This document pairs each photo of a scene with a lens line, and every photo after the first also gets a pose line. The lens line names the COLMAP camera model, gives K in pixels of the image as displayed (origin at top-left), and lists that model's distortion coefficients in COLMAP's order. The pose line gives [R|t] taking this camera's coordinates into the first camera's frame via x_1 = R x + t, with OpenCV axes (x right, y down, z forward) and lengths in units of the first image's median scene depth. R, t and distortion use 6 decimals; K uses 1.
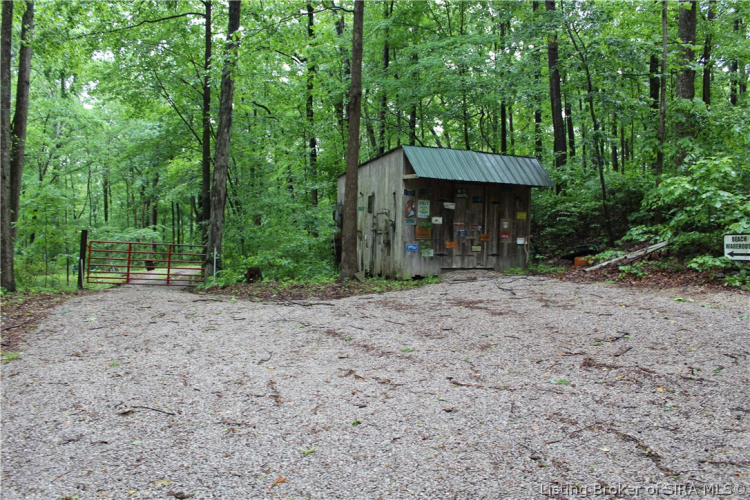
lens RADIAL K [[627.4, 0, 374.6], [0, 627.4, 249.4], [0, 0, 1]] dist [-0.156482, 0.126736]
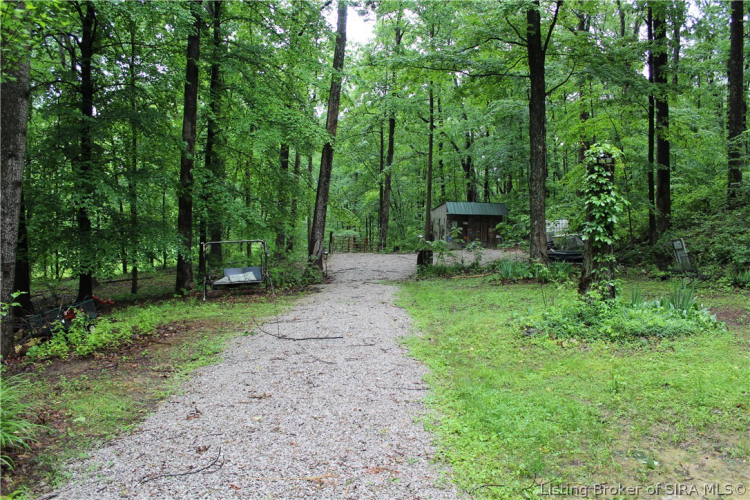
lens RADIAL K [[627.4, 0, 375.2], [0, 627.4, 248.1], [0, 0, 1]] dist [-0.156482, 0.126736]
pose [[0.956533, 0.006871, -0.291545, 0.505273], [-0.005040, 0.999963, 0.007029, 0.019082], [0.291582, -0.005254, 0.956531, -1.604929]]
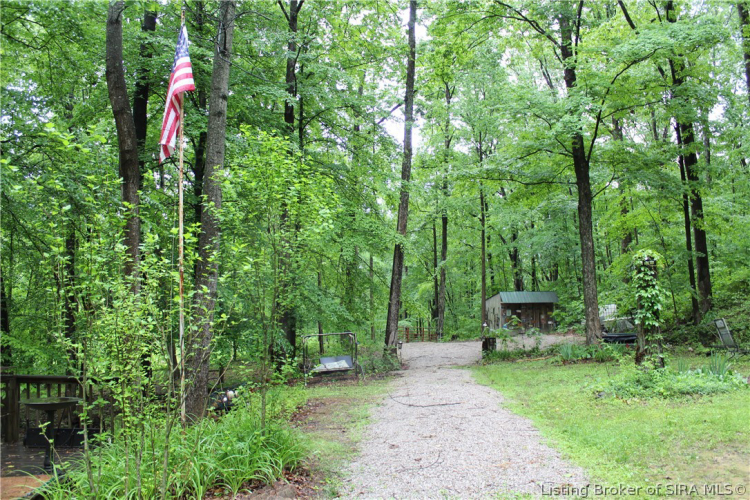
lens RADIAL K [[627.4, 0, 373.3], [0, 627.4, 248.7], [0, 0, 1]] dist [-0.156482, 0.126736]
pose [[0.934007, -0.067241, -0.350869, 0.489769], [0.020273, 0.990521, -0.135858, 0.018733], [0.356678, 0.119780, 0.926517, -1.829301]]
